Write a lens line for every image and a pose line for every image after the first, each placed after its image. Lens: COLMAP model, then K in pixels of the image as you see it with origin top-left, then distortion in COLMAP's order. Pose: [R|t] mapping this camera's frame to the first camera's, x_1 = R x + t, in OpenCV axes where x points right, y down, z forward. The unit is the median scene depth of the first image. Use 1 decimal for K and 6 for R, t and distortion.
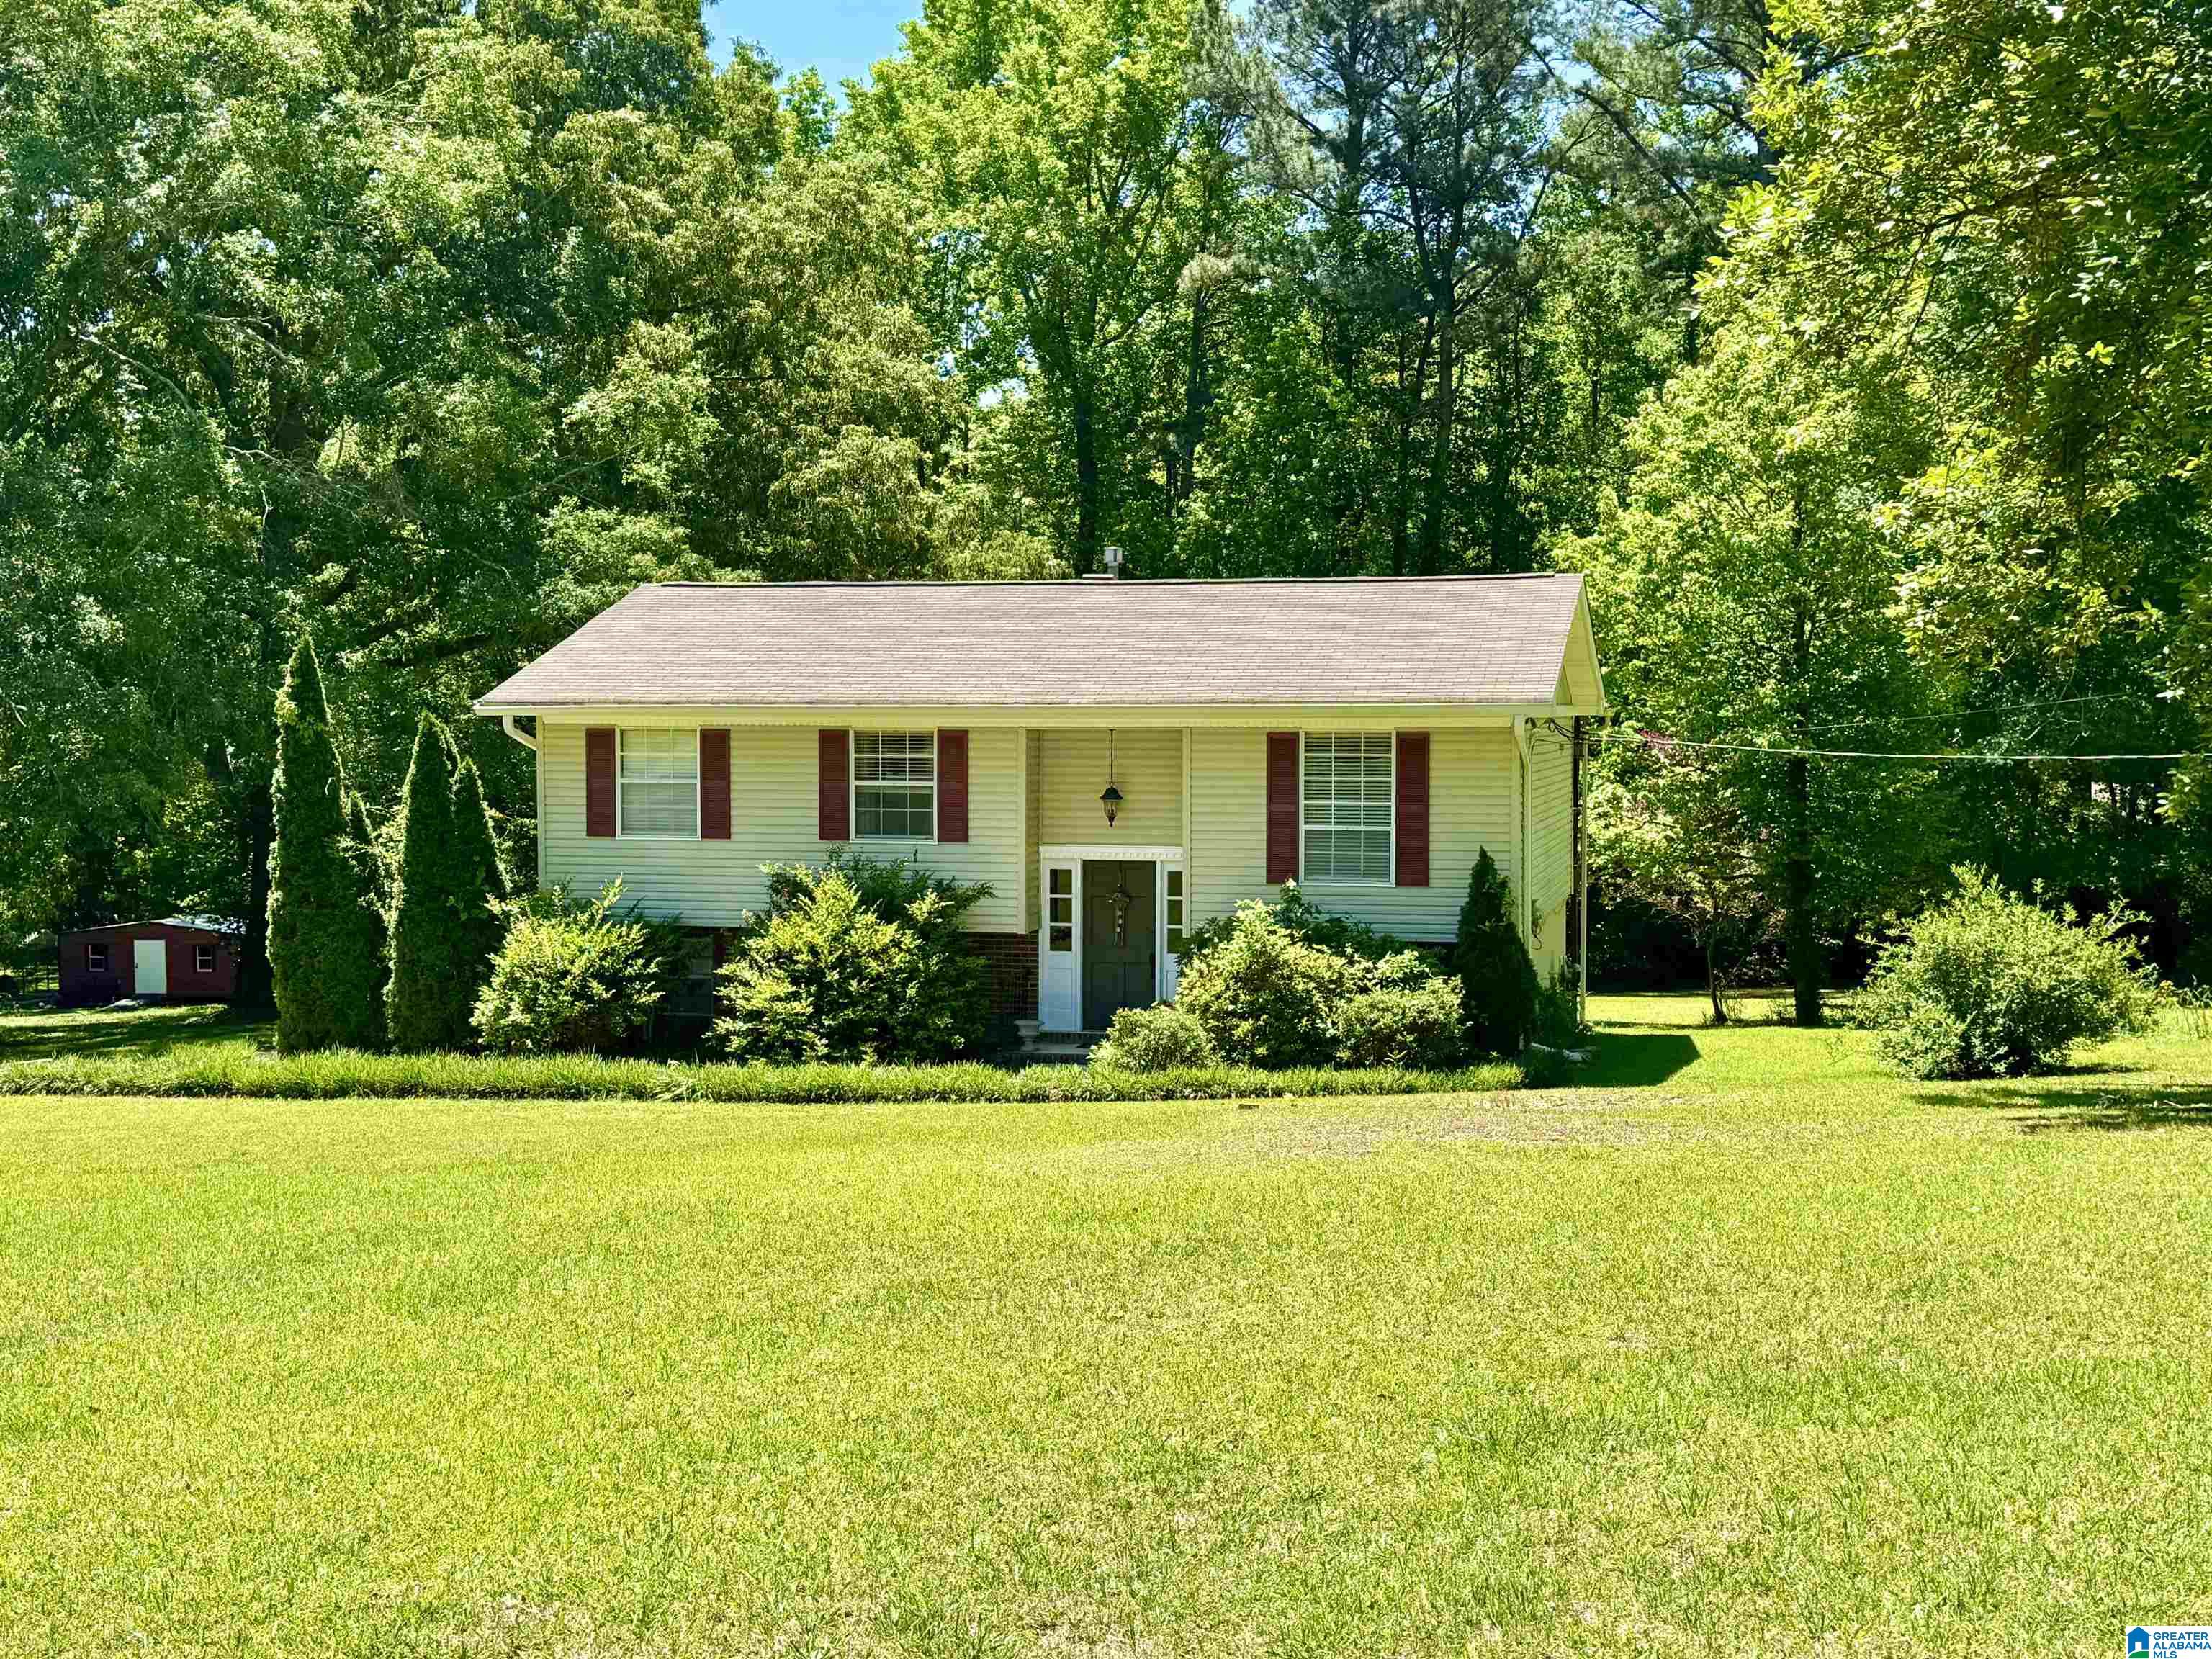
lens RADIAL K [[2680.8, 0, 1110.0], [0, 2680.8, 821.9], [0, 0, 1]] dist [0.165918, 0.000000]
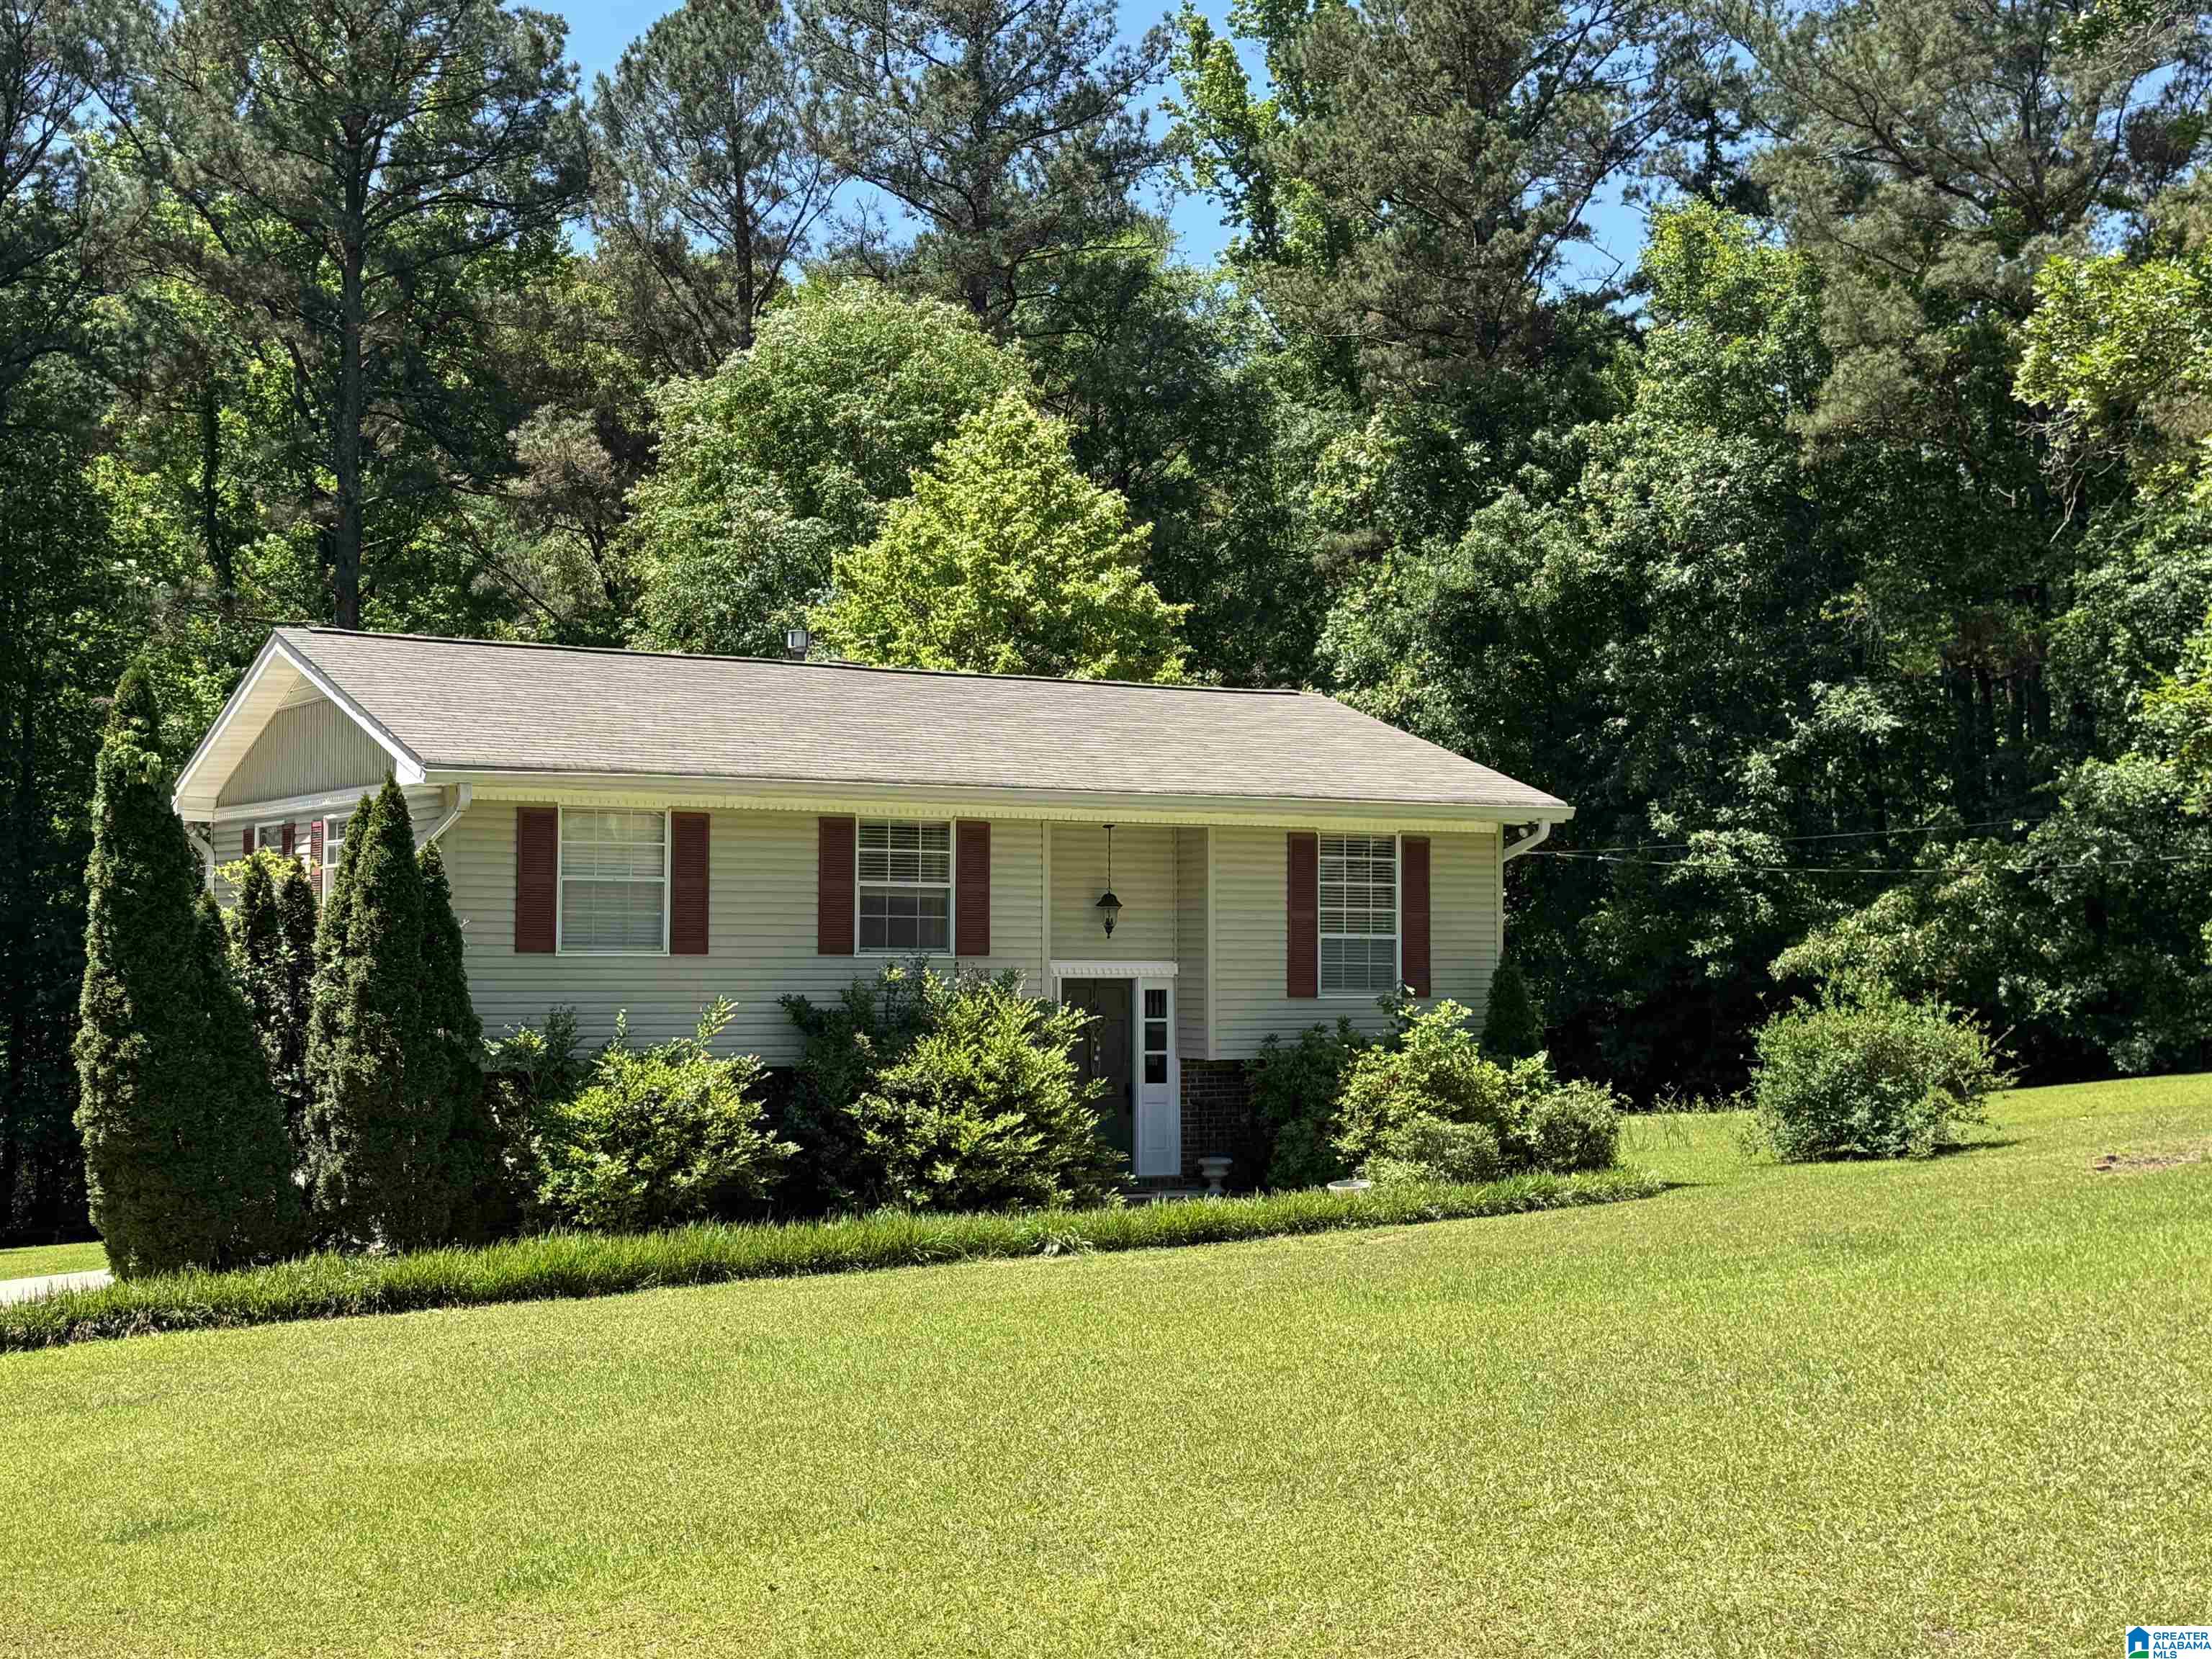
lens RADIAL K [[2986.6, 0, 1101.4], [0, 2986.6, 848.5], [0, 0, 1]] dist [0.136941, 0.000000]
pose [[0.700946, 0.030186, 0.712575, -0.695814], [0.028786, 0.997092, -0.070555, 0.041189], [-0.712633, 0.069967, 0.698039, 0.322517]]
